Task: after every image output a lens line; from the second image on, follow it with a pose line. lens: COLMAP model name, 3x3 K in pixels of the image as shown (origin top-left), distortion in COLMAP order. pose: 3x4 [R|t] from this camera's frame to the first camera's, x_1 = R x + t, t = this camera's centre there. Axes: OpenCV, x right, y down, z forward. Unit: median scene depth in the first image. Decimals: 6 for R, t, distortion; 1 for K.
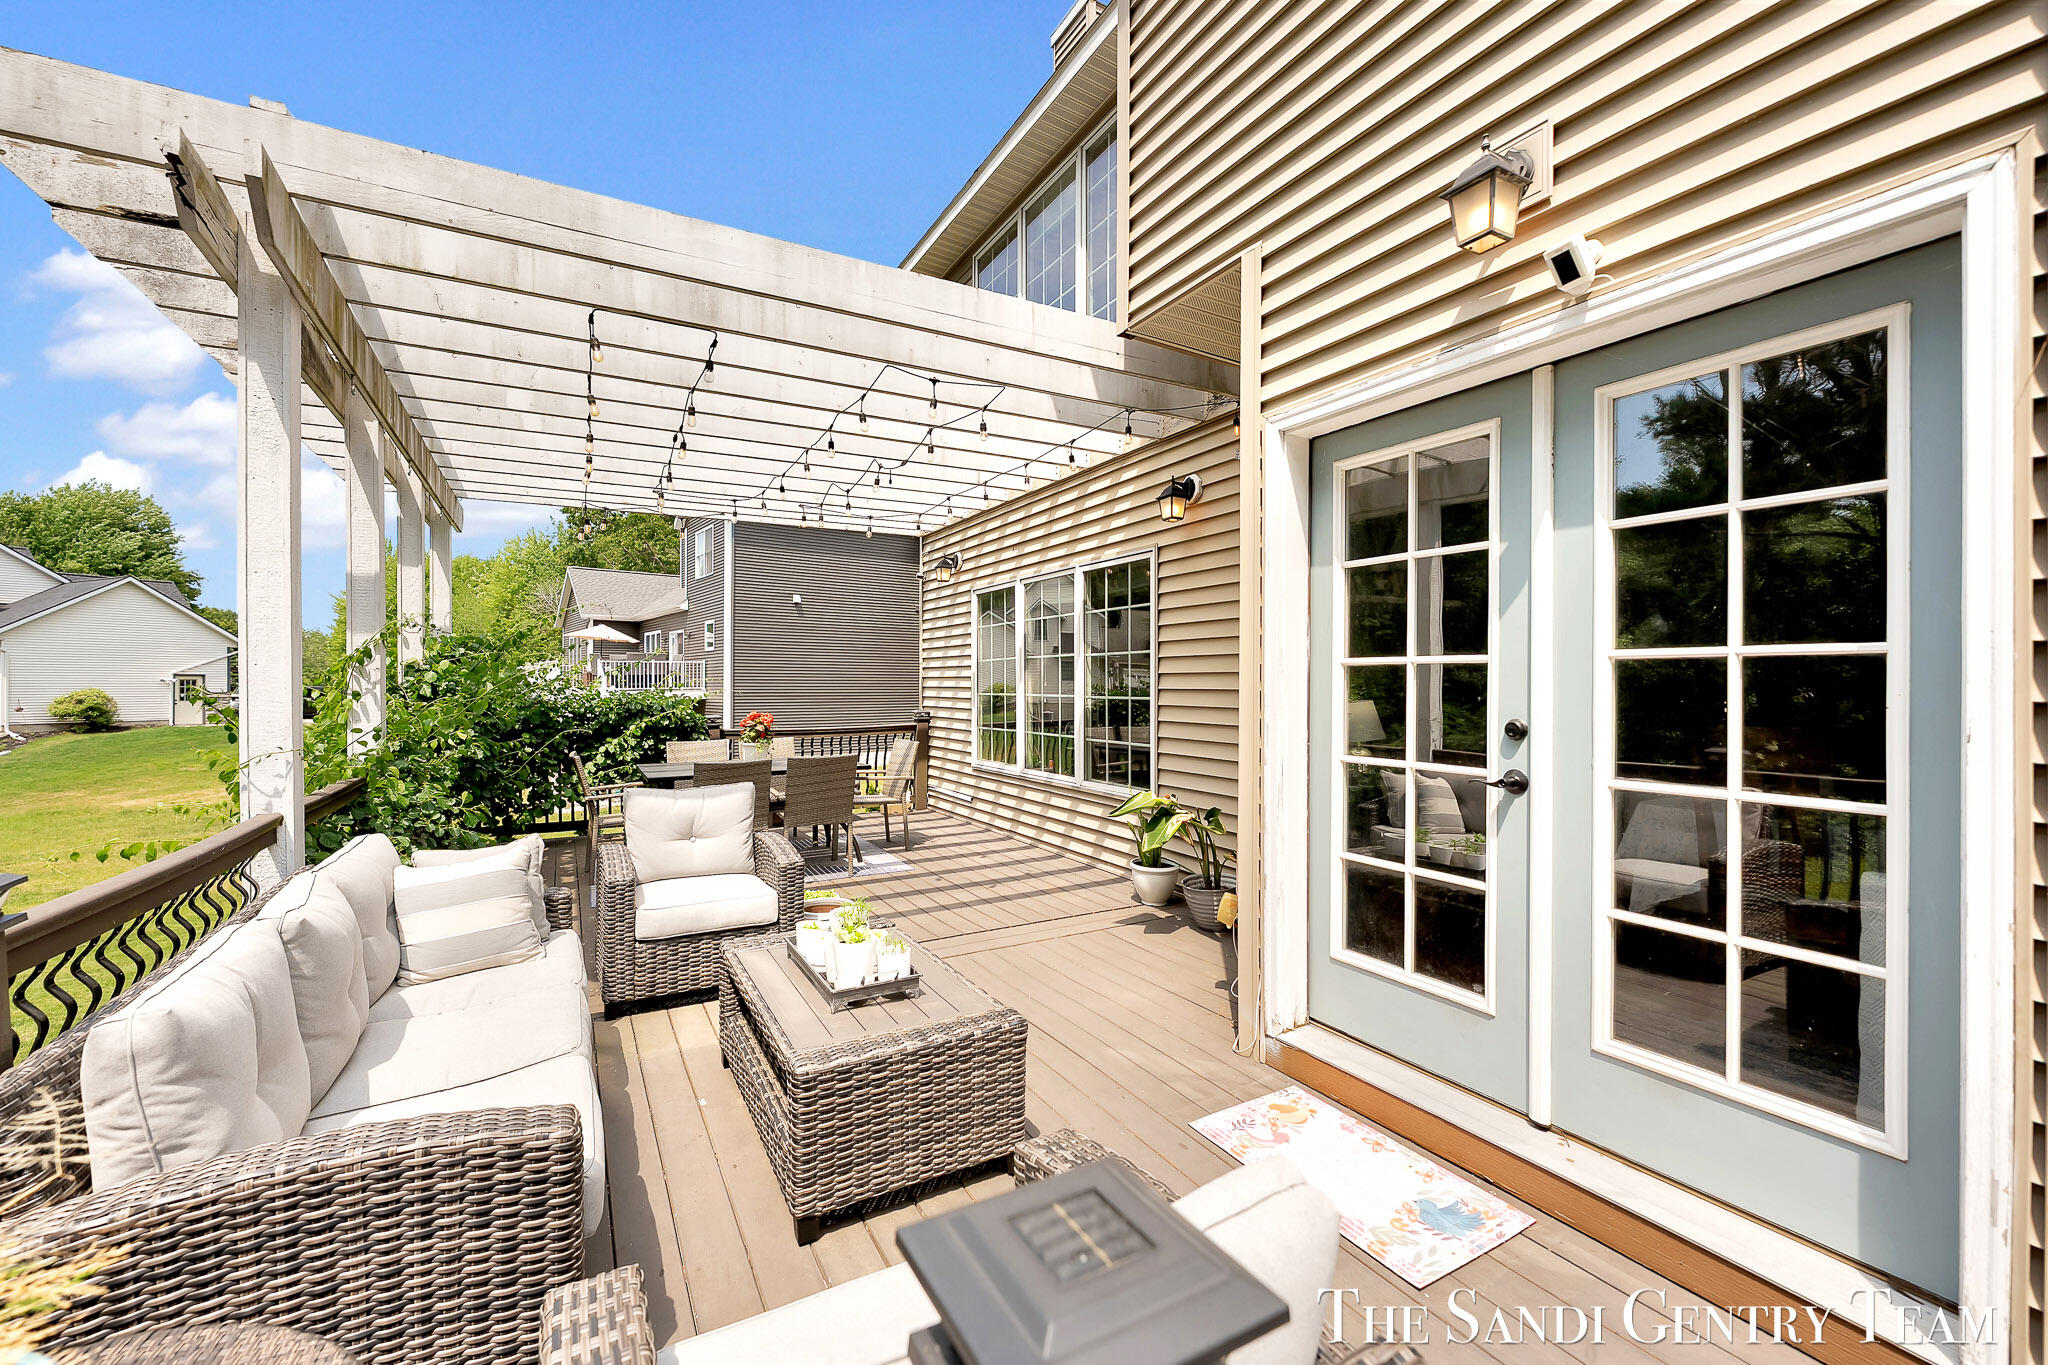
lens RADIAL K [[827.0, 0, 1024.0], [0, 827.0, 682.5], [0, 0, 1]] dist [0.002356, 0.000684]
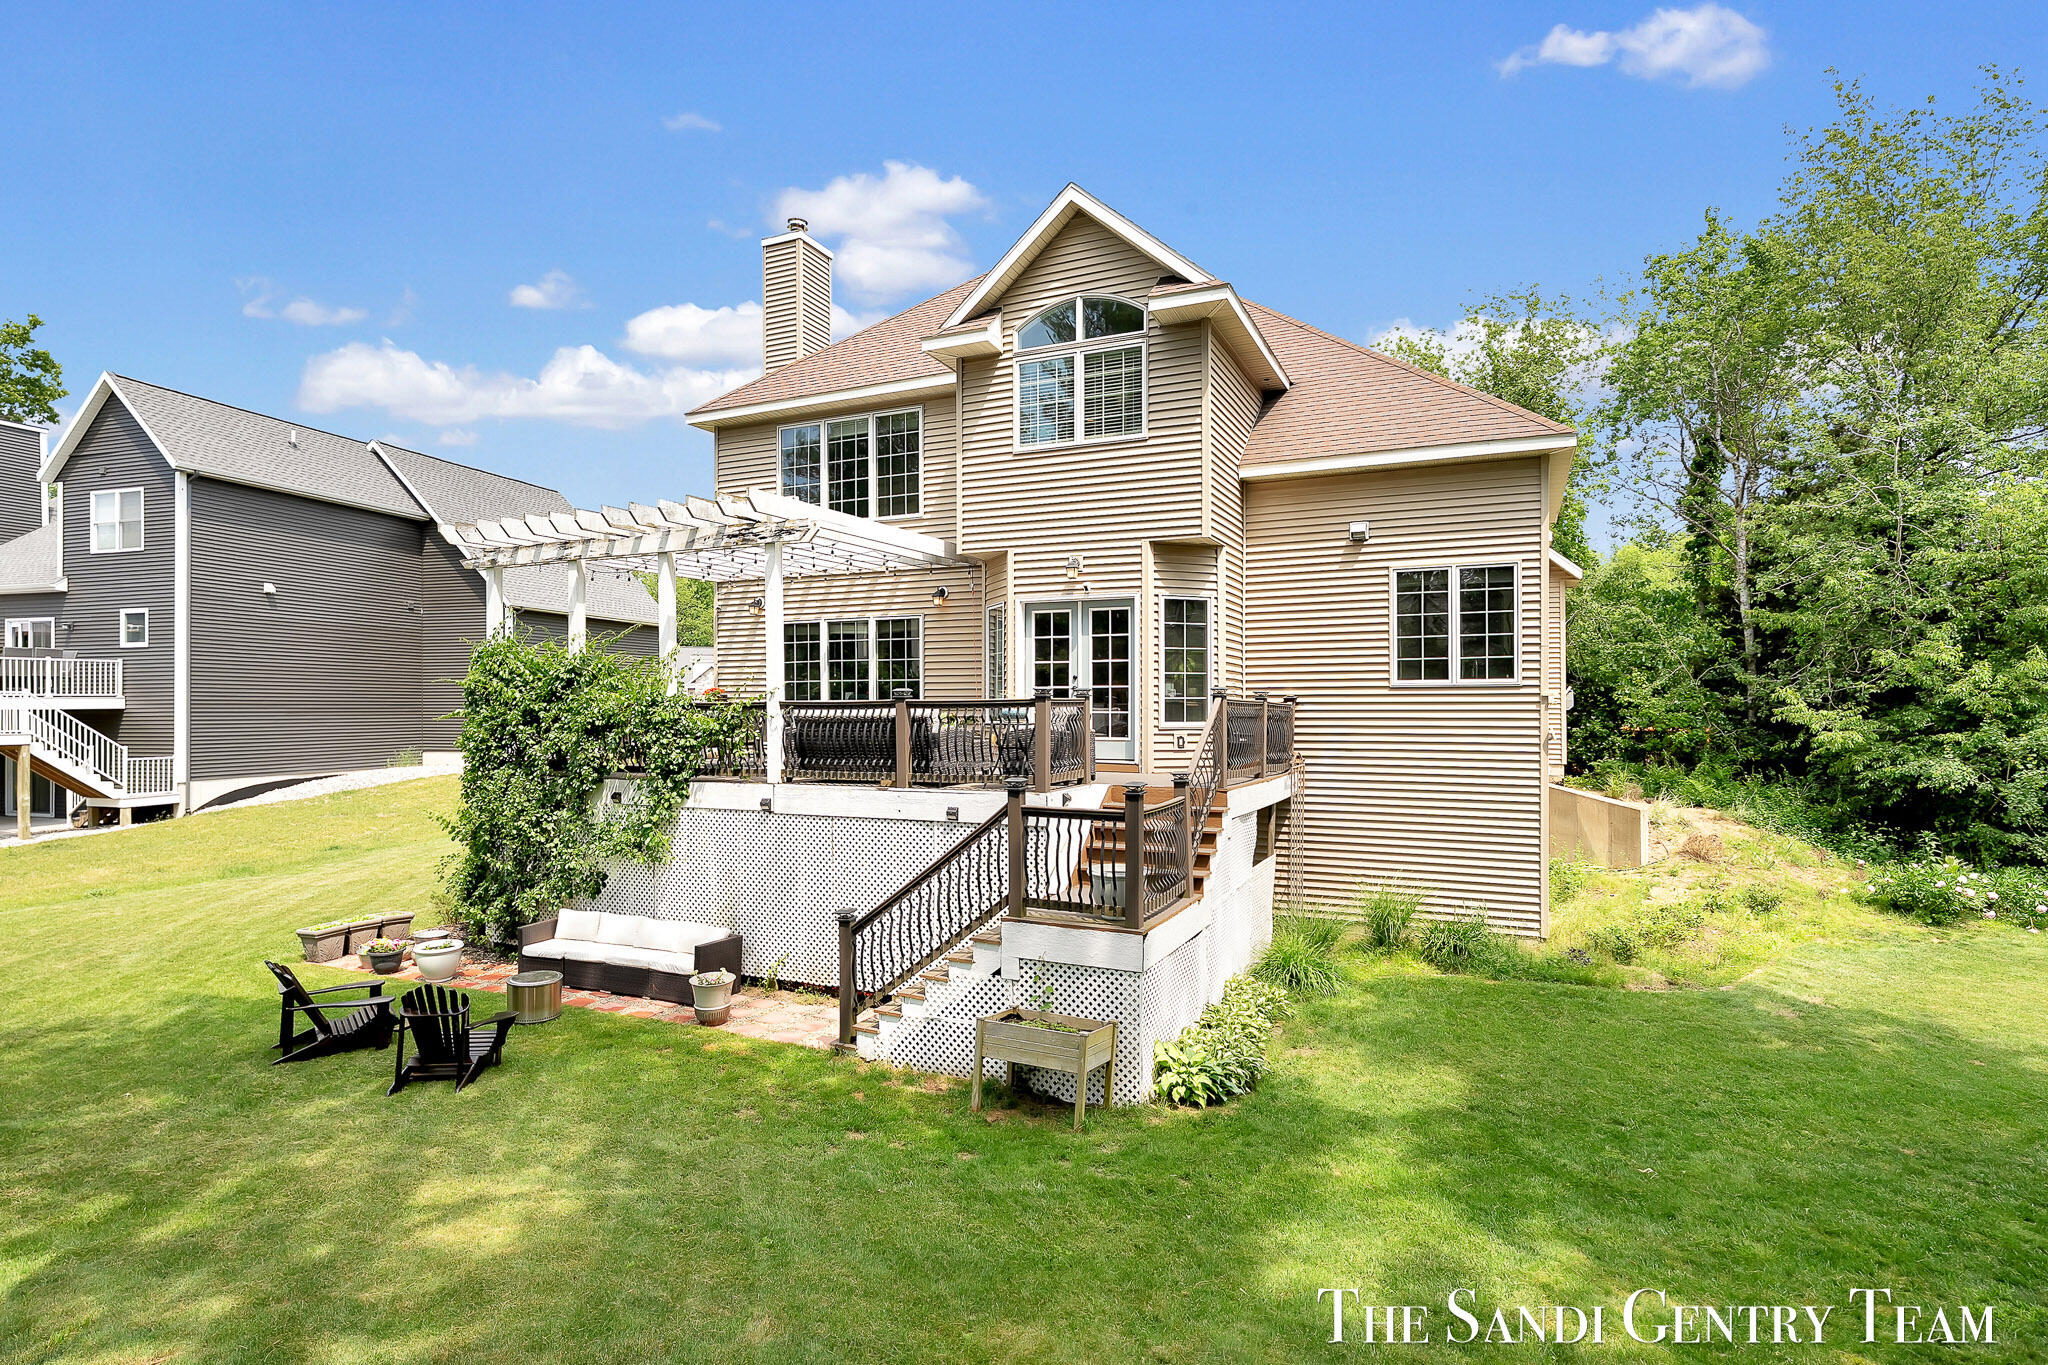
lens RADIAL K [[1047.0, 0, 1035.9], [0, 1047.0, 689.9], [0, 0, 1]] dist [0.002130, -0.000003]
pose [[0.814757, 0.014006, 0.579633, -2.453857], [-0.002795, 0.999791, -0.020230, 0.203962], [-0.579795, 0.014863, 0.814627, -3.005439]]
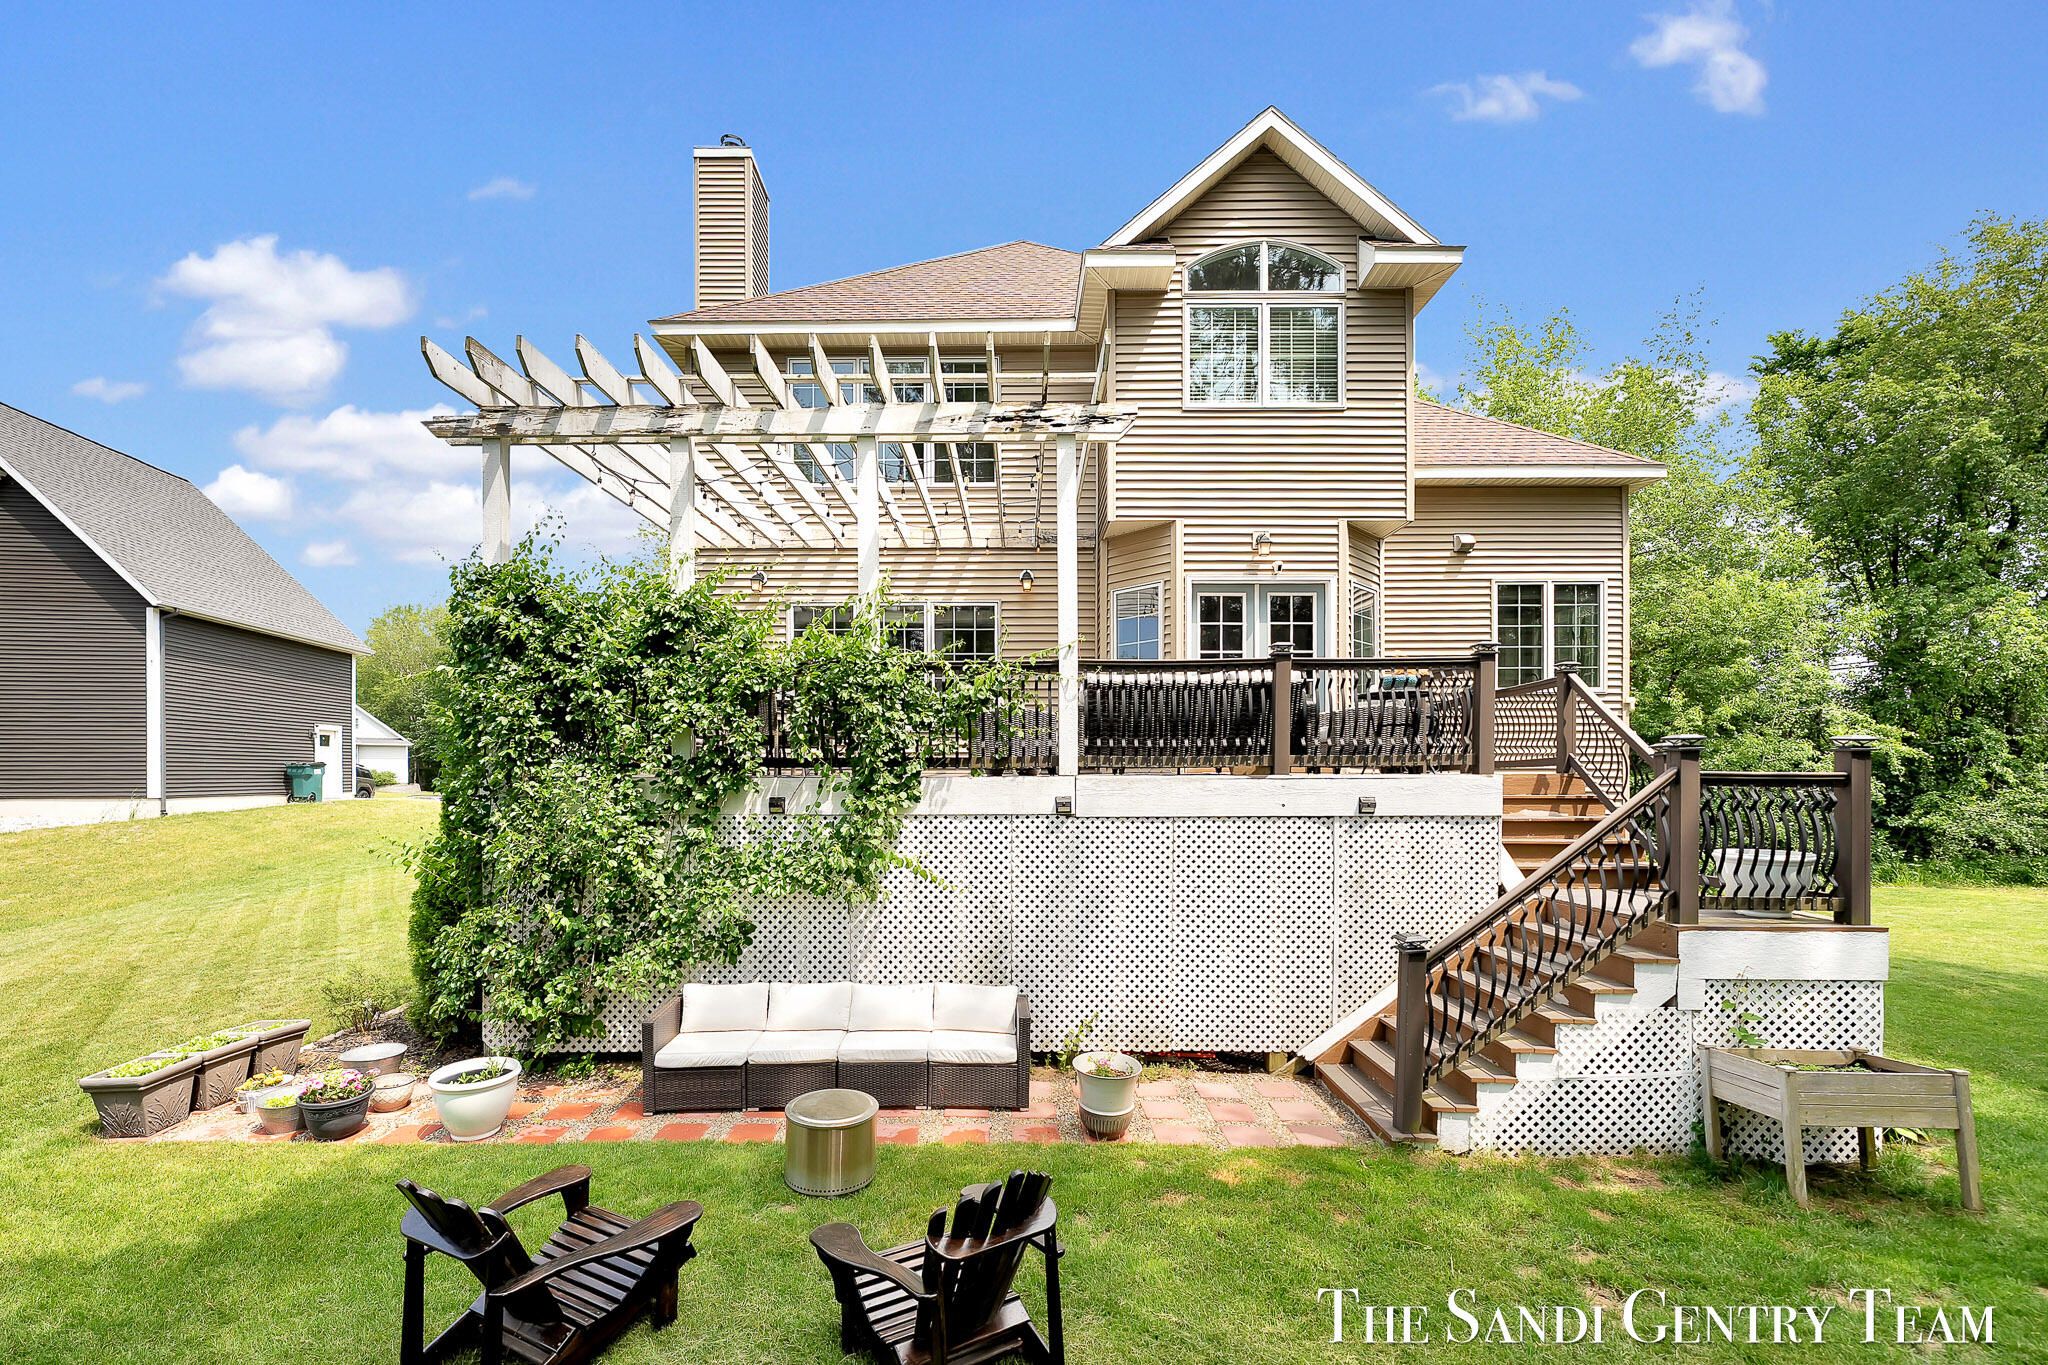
lens RADIAL K [[855.0, 0, 1015.0], [0, 855.0, 764.0], [0, 0, 1]] dist [0.001838, 0.000382]
pose [[0.501289, 0.016314, 0.865126, -3.039453], [-0.001485, 0.999837, -0.017994, 0.503666], [-0.865278, 0.007735, 0.501232, -0.096428]]
